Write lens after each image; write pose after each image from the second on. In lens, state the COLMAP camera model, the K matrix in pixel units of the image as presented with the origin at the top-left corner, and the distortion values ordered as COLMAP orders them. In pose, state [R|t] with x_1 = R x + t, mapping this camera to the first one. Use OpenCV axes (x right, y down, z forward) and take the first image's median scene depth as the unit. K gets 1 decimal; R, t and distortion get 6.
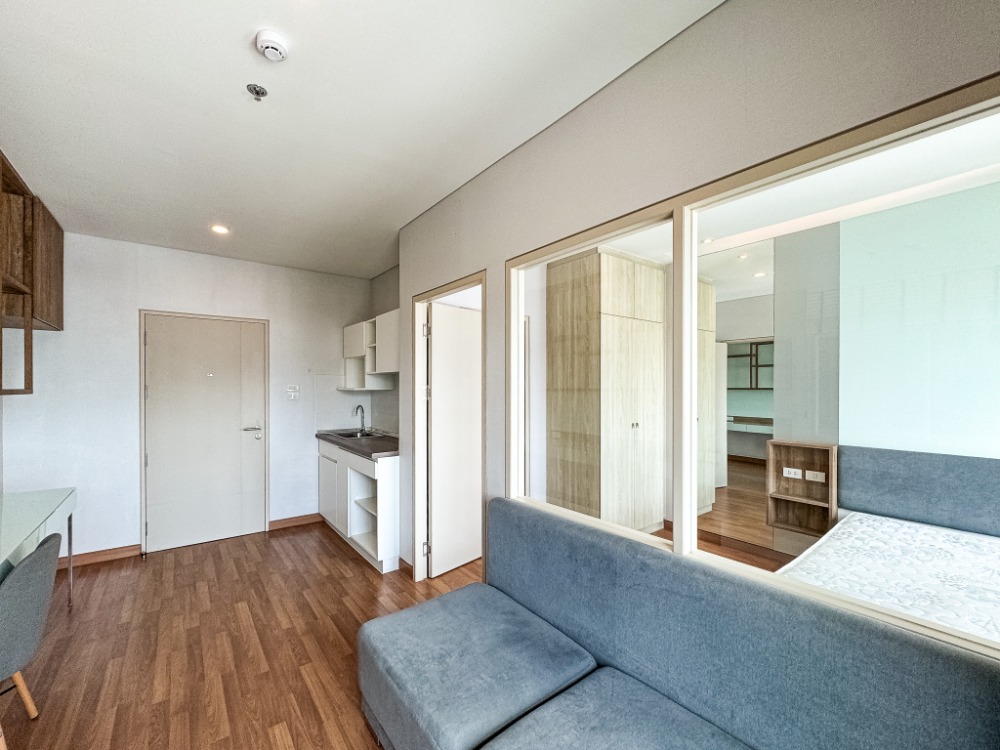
lens RADIAL K [[425.0, 0, 463.9], [0, 425.0, 388.3], [0, 0, 1]] dist [-0.001460, -0.000001]
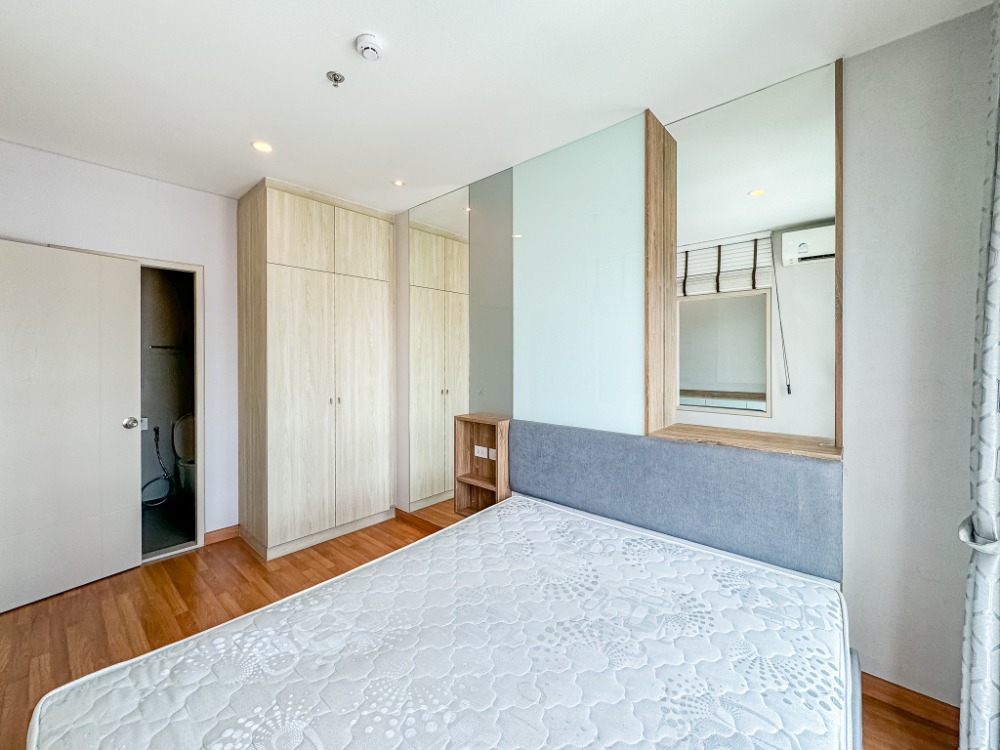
lens RADIAL K [[415.4, 0, 498.1], [0, 415.4, 361.5], [0, 0, 1]] dist [-0.002755, -0.000267]
pose [[0.975789, -0.002767, 0.218697, 0.644578], [0.002604, 0.999996, 0.001035, 0.011864], [-0.218699, -0.000441, 0.975792, 0.156411]]
